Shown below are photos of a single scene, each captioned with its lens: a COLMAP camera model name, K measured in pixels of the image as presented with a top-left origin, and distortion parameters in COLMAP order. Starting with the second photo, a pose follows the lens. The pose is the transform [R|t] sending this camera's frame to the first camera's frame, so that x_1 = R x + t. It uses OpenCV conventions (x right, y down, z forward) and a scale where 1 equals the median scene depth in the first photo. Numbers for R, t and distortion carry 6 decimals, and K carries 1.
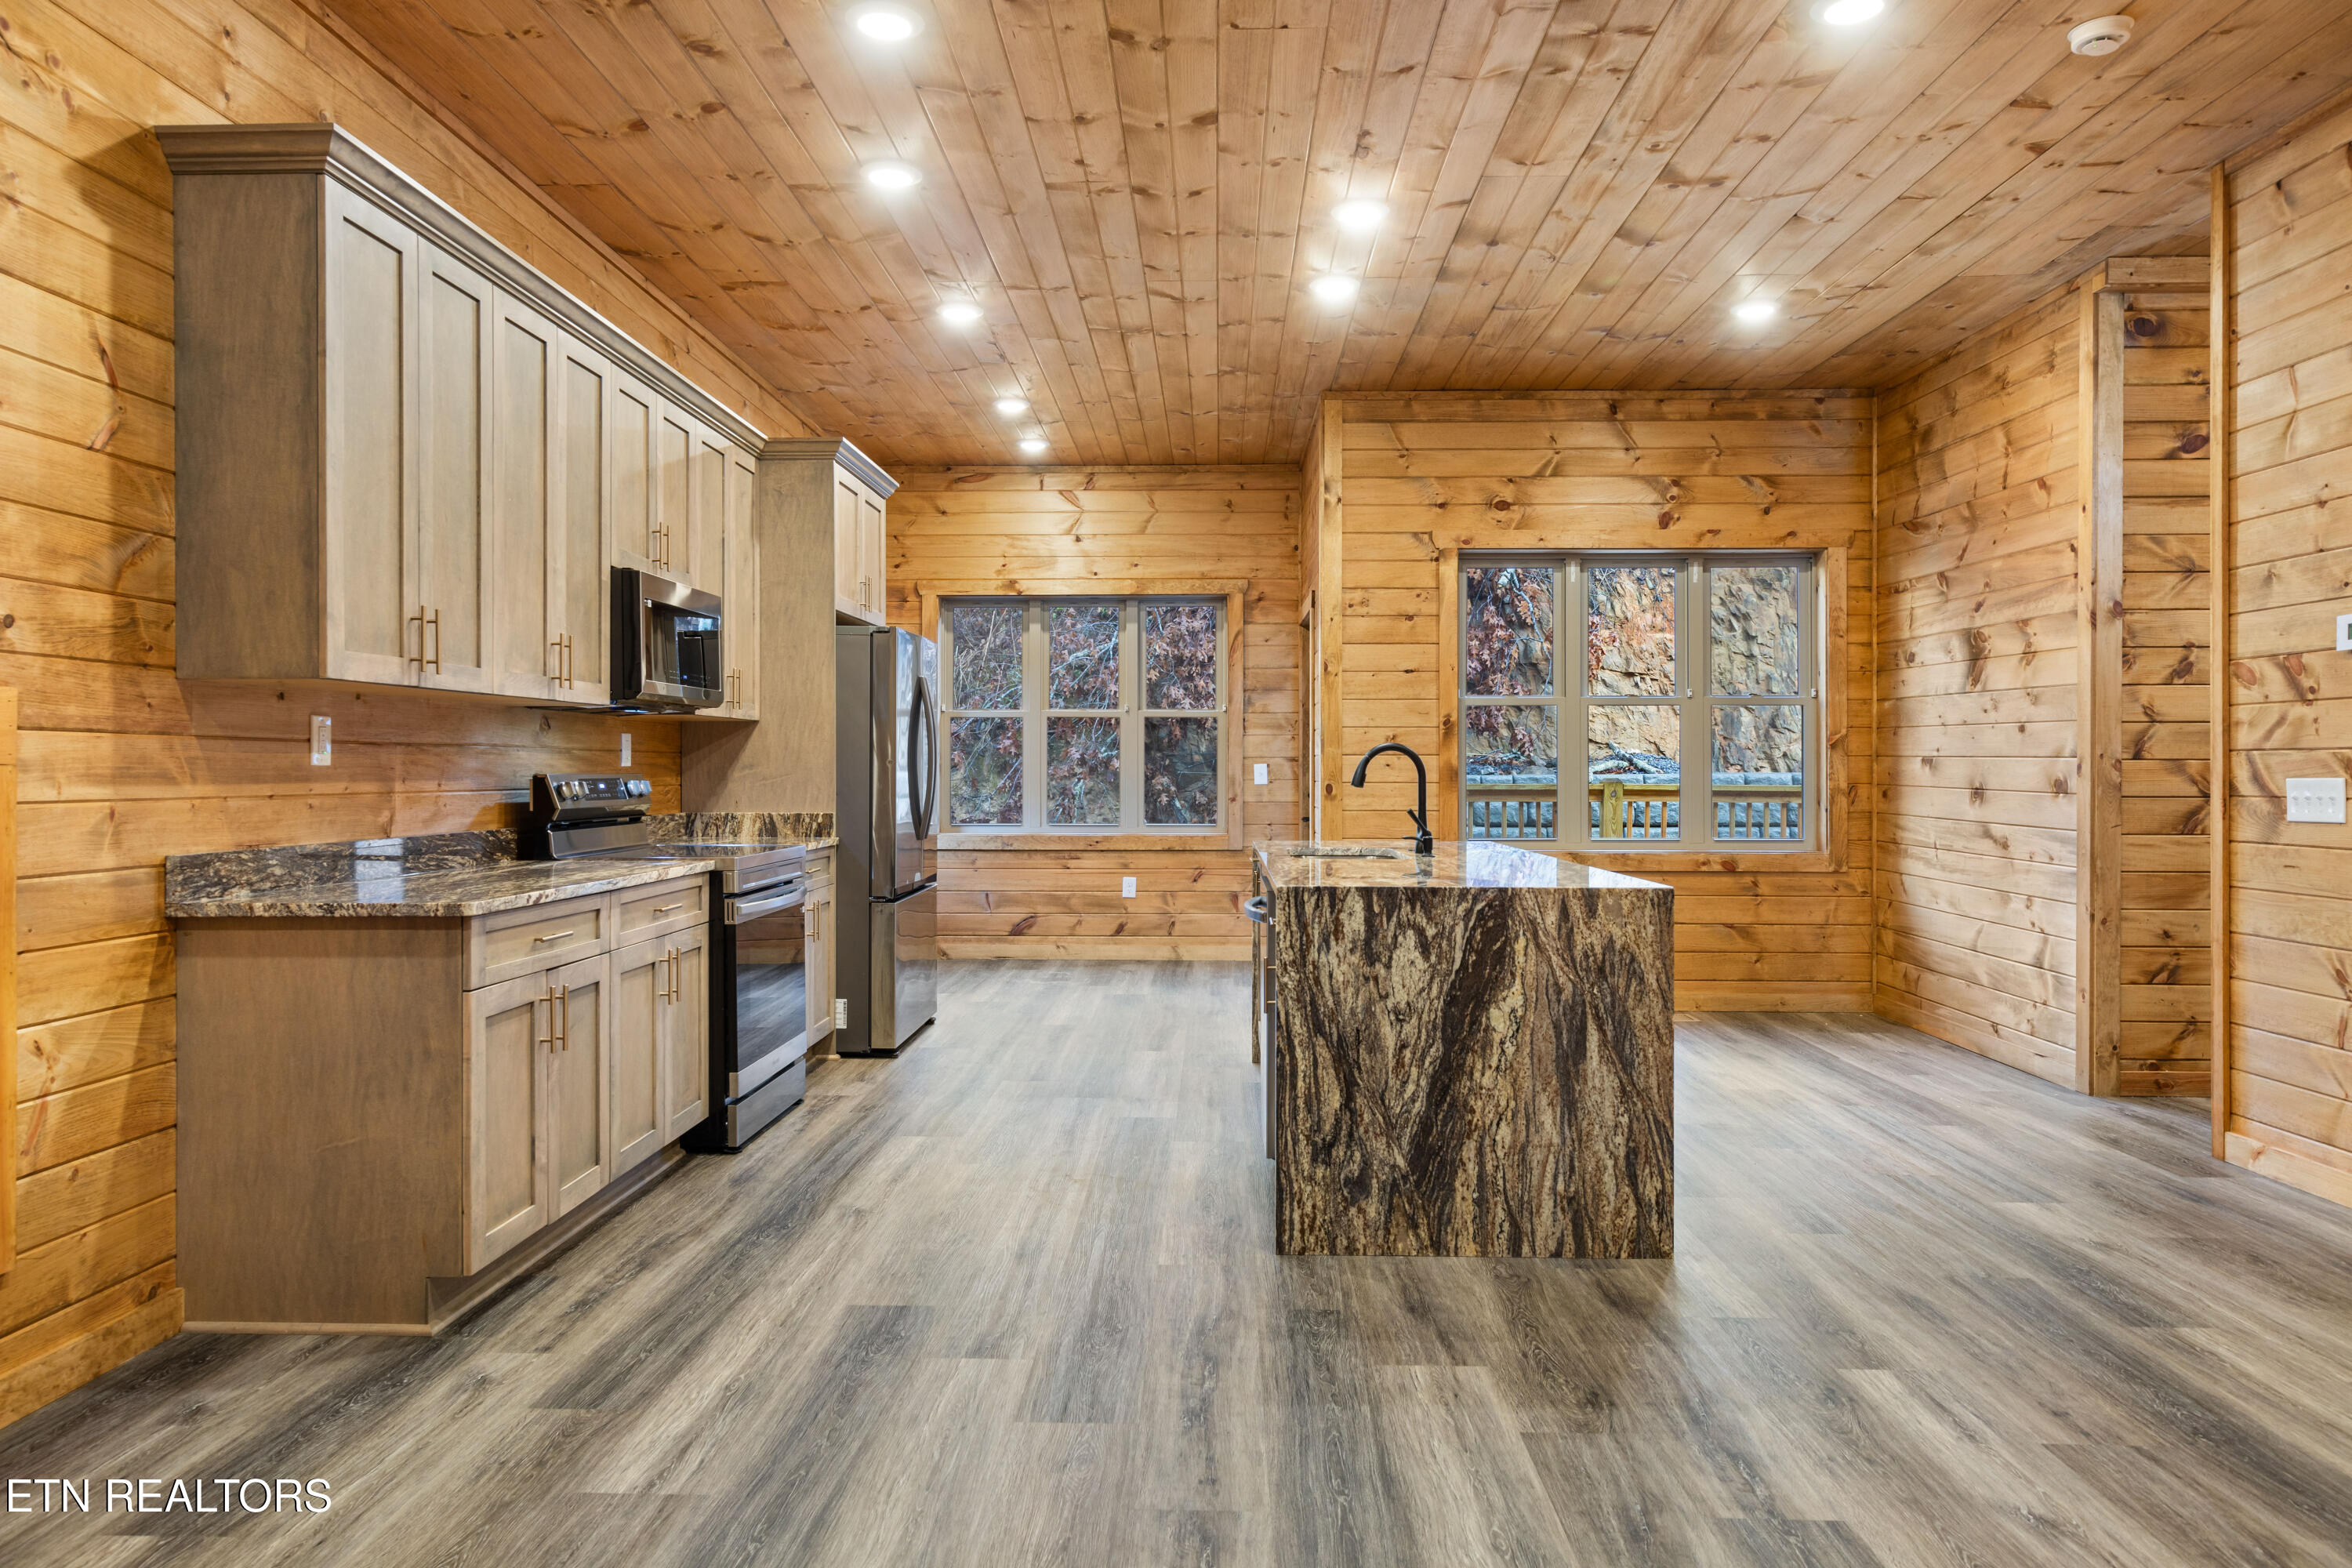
lens RADIAL K [[1531.4, 0, 1169.1], [0, 1531.4, 768.1], [0, 0, 1]] dist [0.012627, -0.003016]
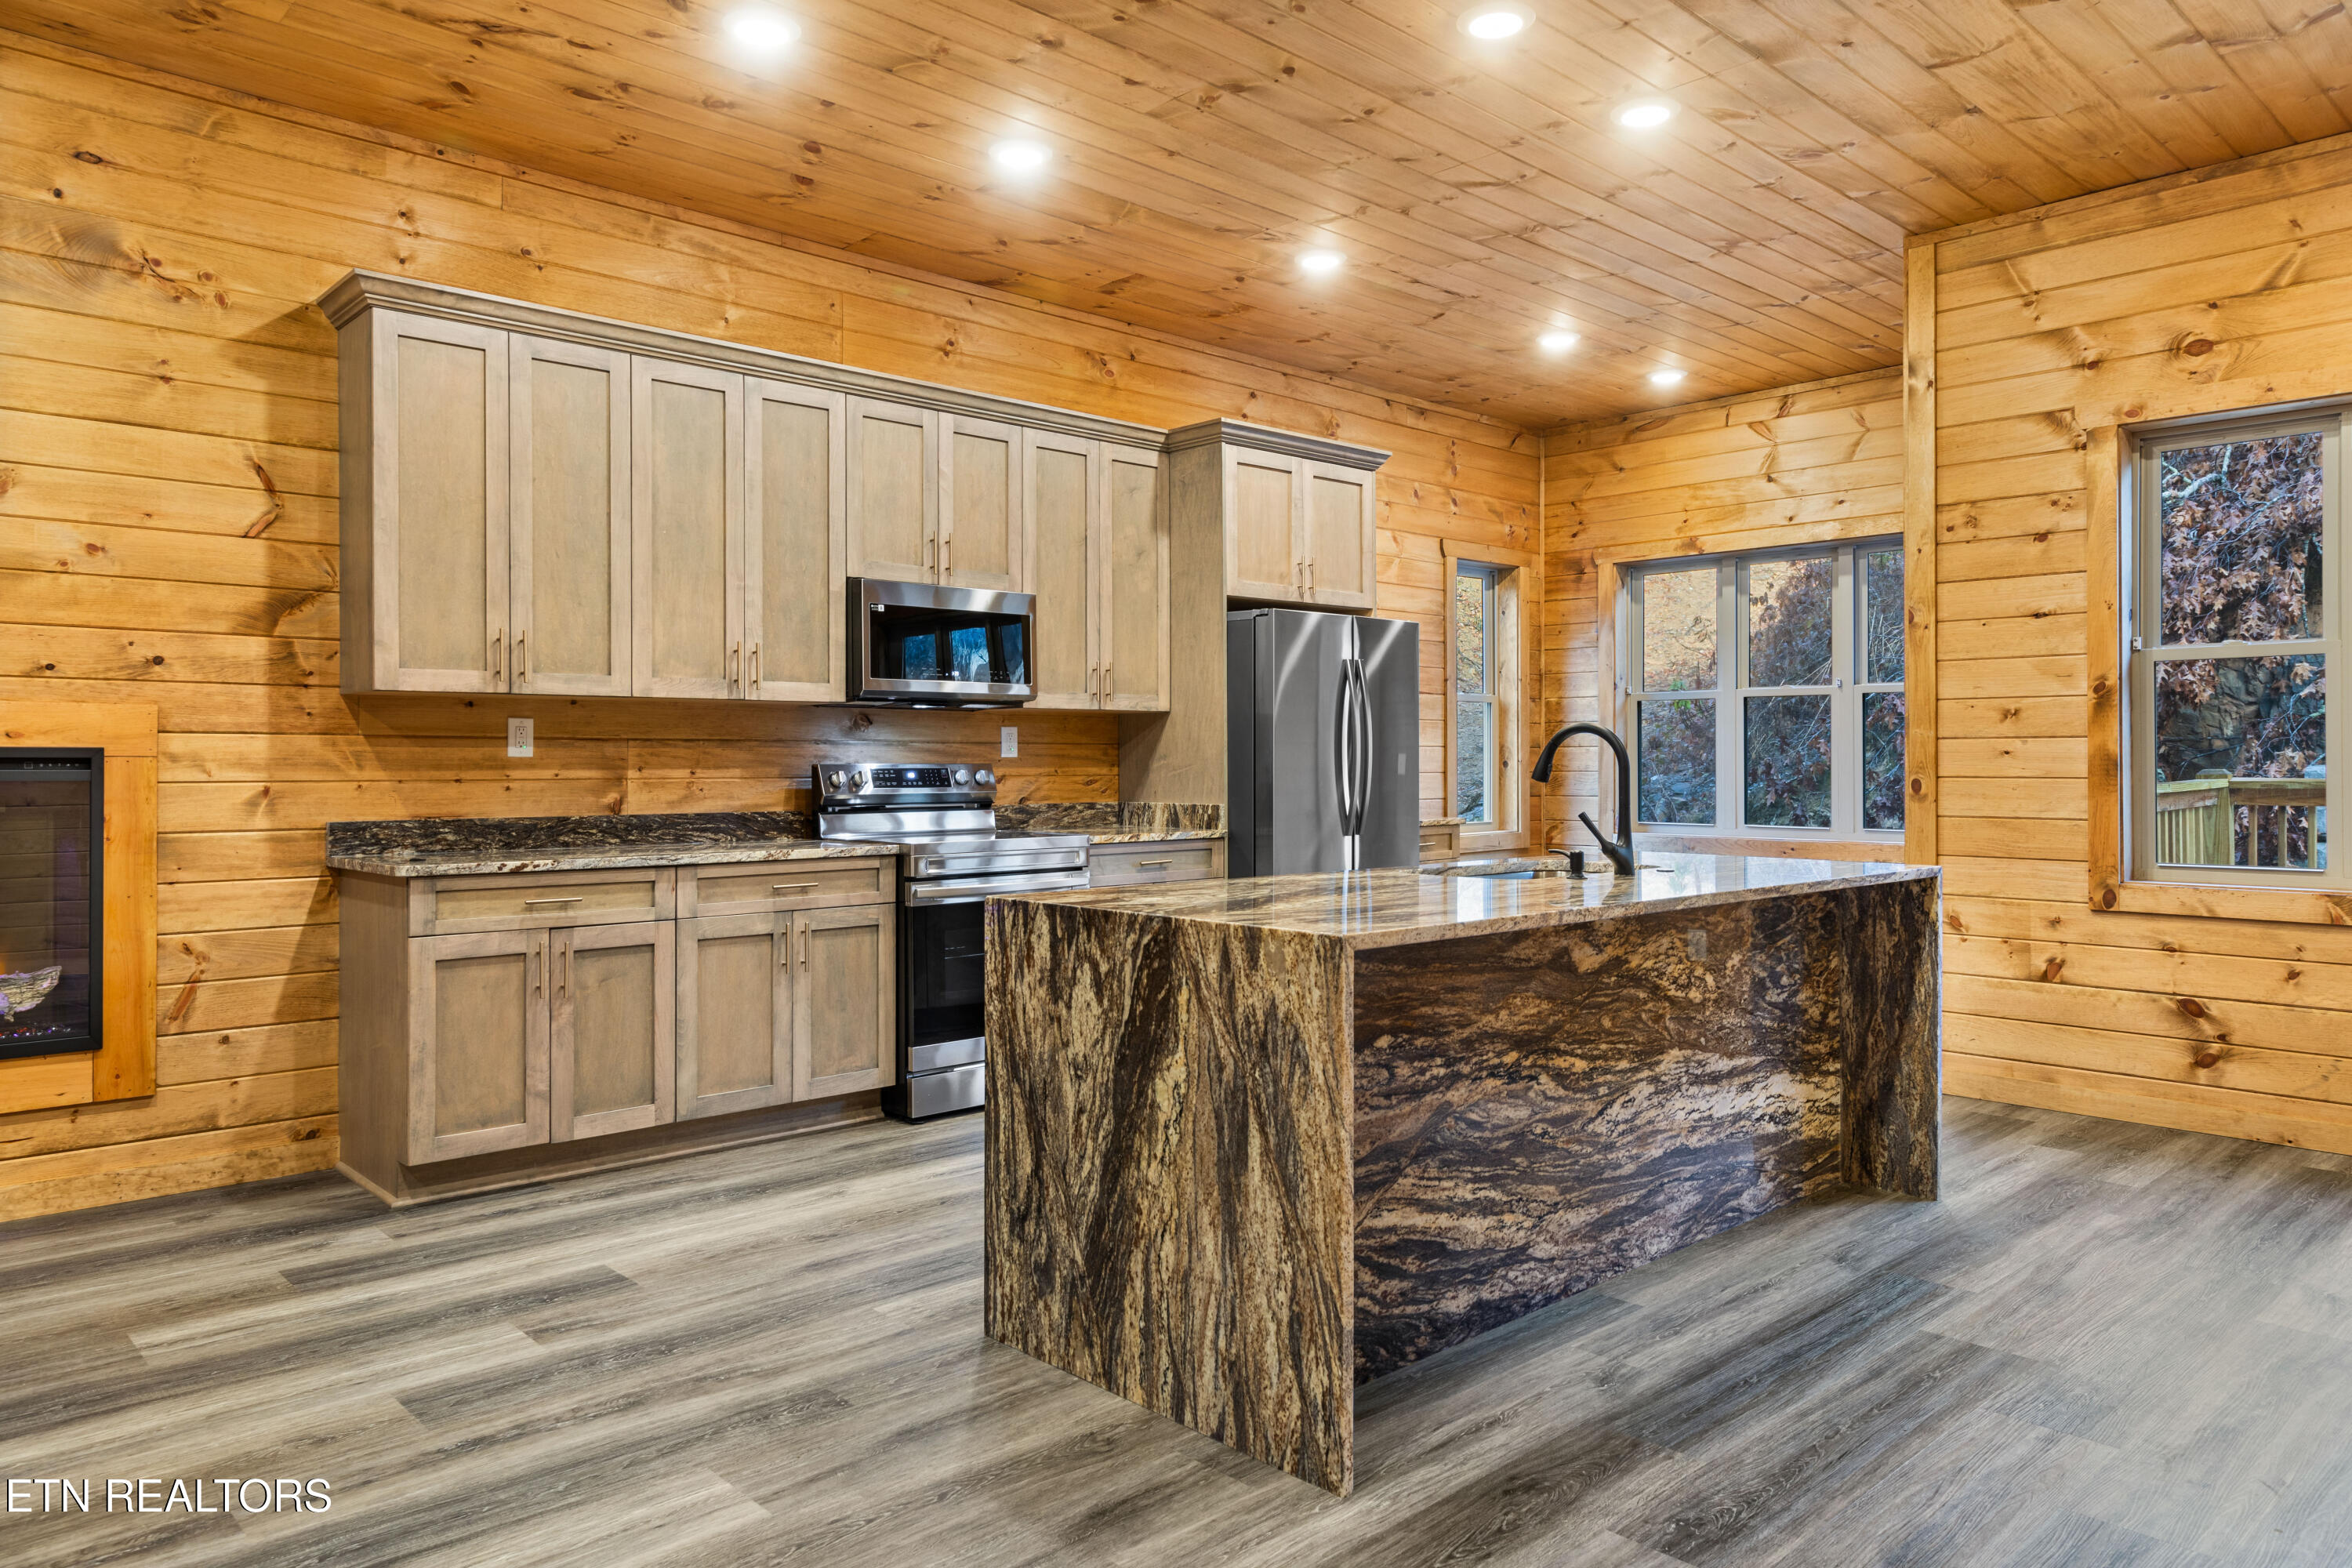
lens RADIAL K [[1527.8, 0, 1165.8], [0, 1527.8, 759.1], [0, 0, 1]] dist [0.008619, 0.000572]
pose [[0.705831, -0.002301, -0.708377, 0.673610], [0.001958, 0.999997, -0.001297, 0.002524], [0.708378, -0.000471, 0.705833, 0.436943]]
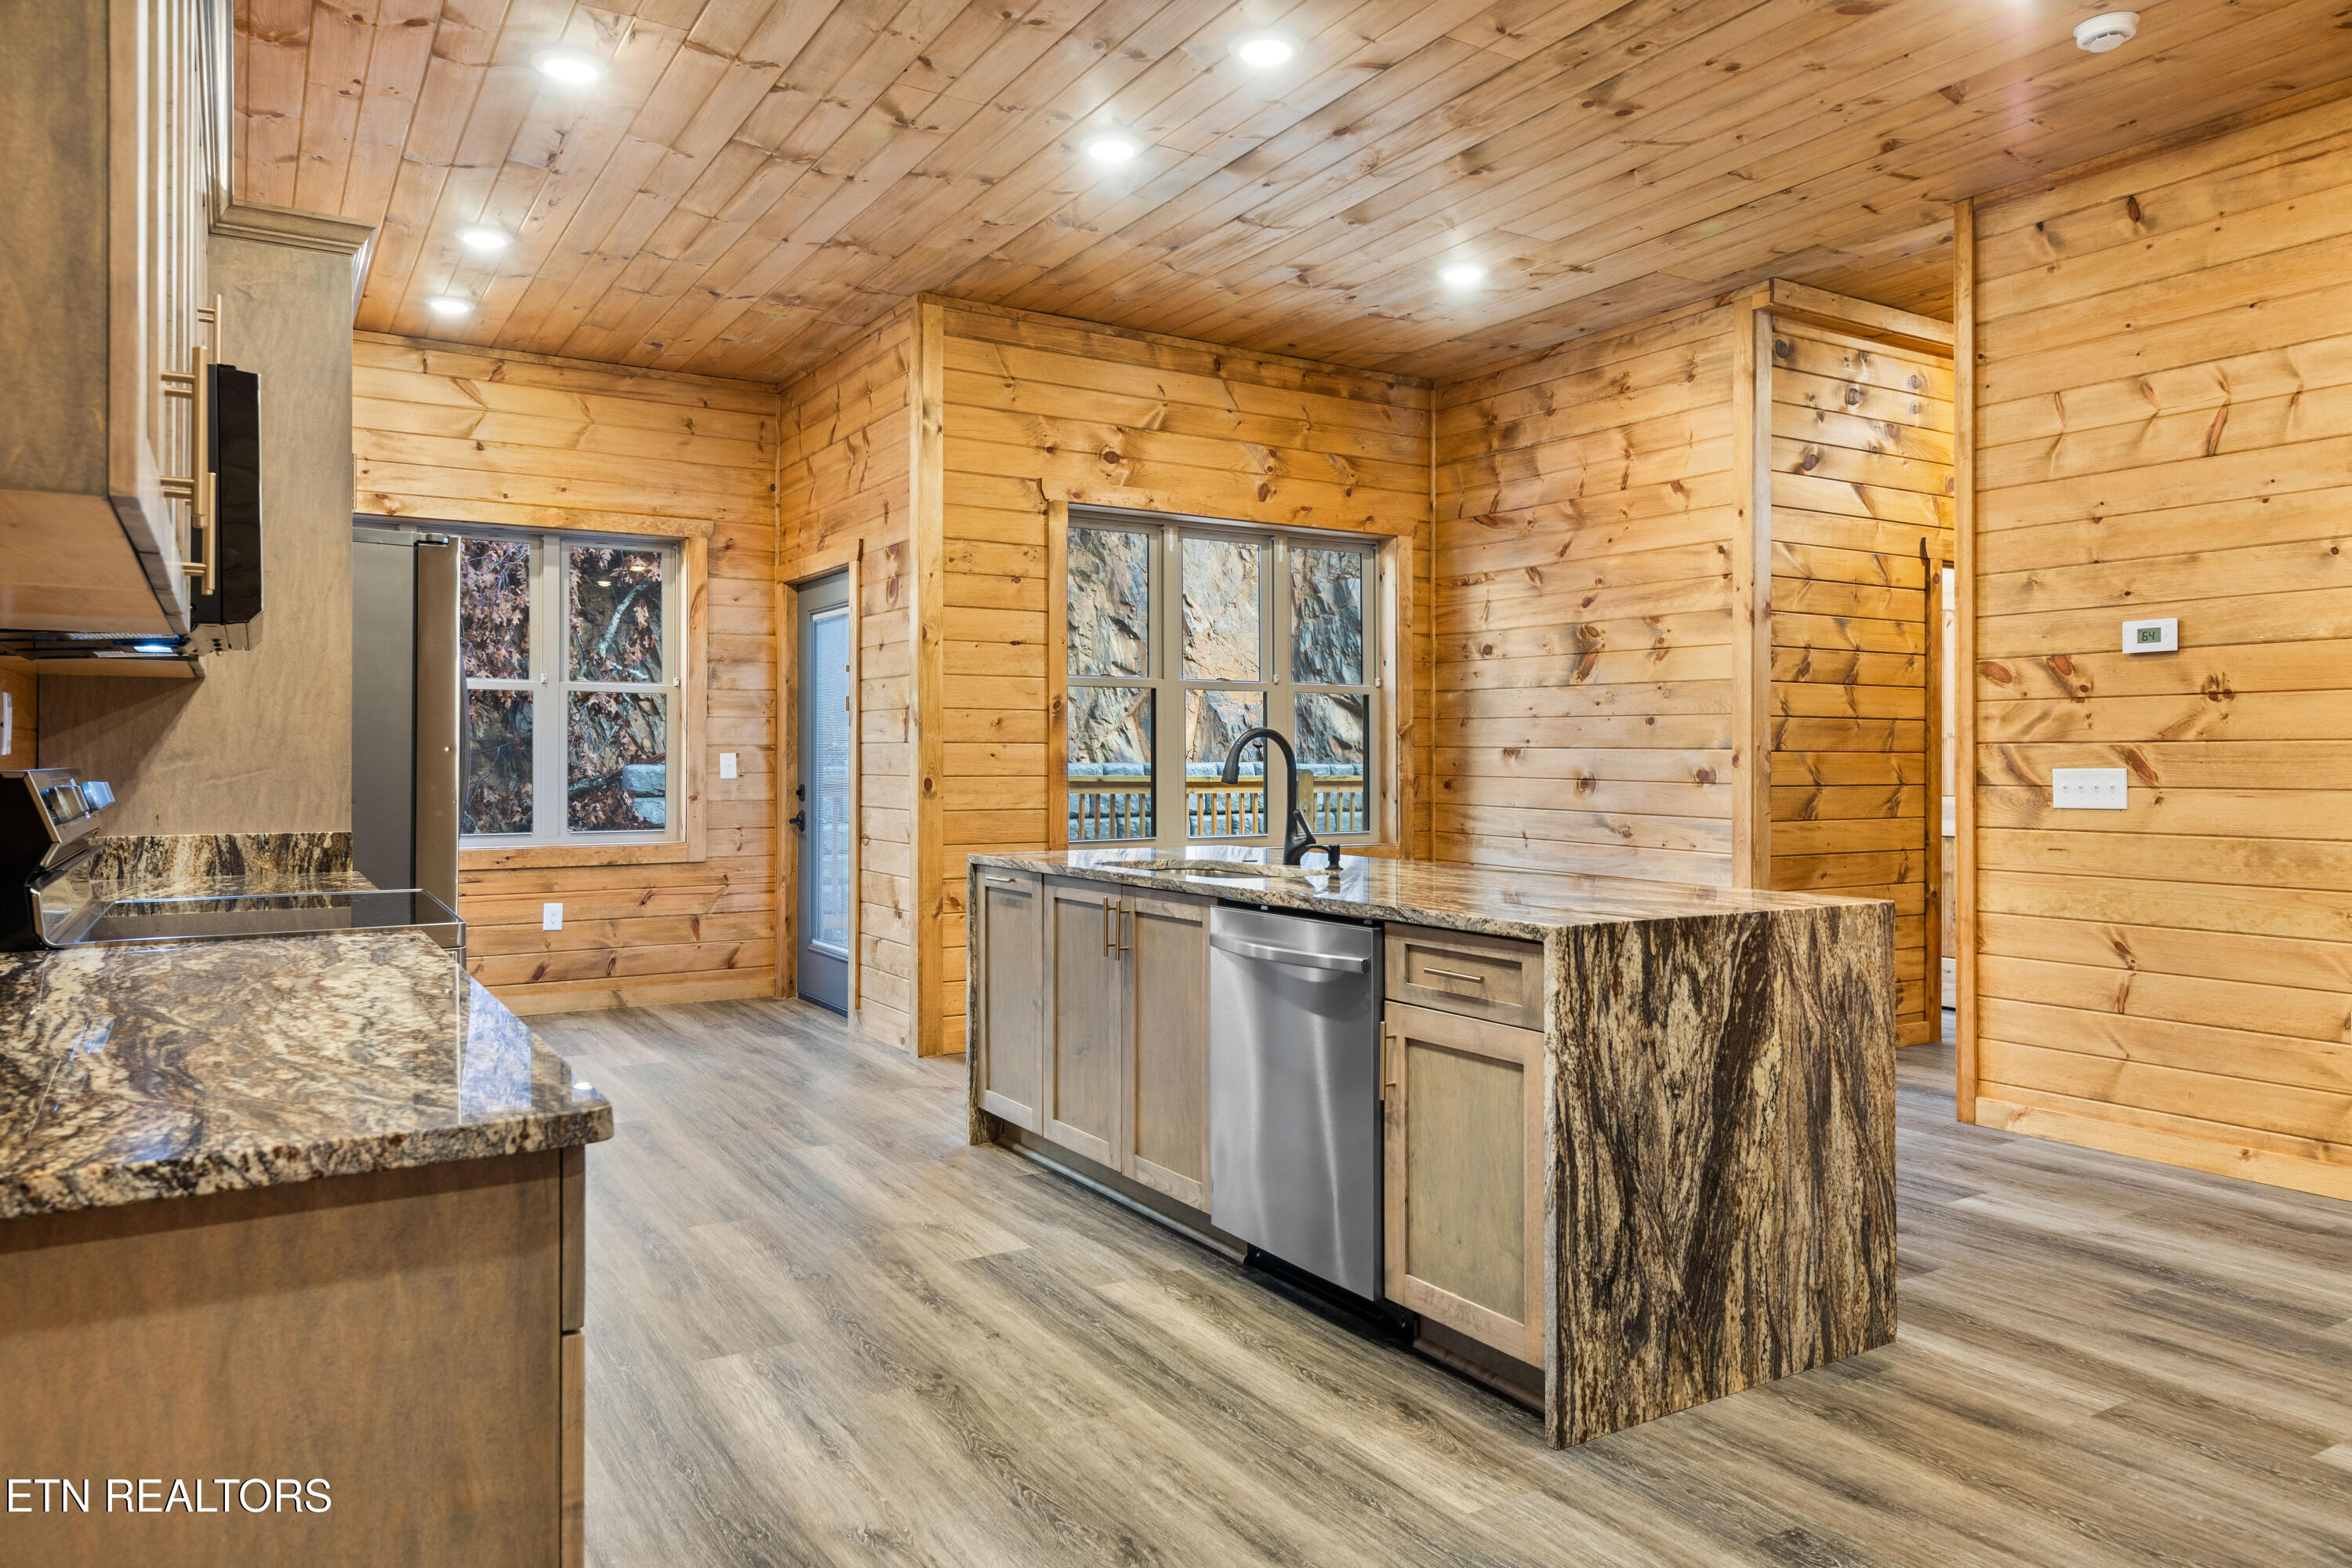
lens RADIAL K [[1531.4, 0, 1168.2], [0, 1531.4, 750.4], [0, 0, 1]] dist [0.012627, -0.003016]
pose [[0.836975, 0.003471, 0.547230, -0.427150], [-0.000886, 0.999987, -0.004987, -0.000465], [-0.547241, 0.003689, 0.836967, 0.462978]]
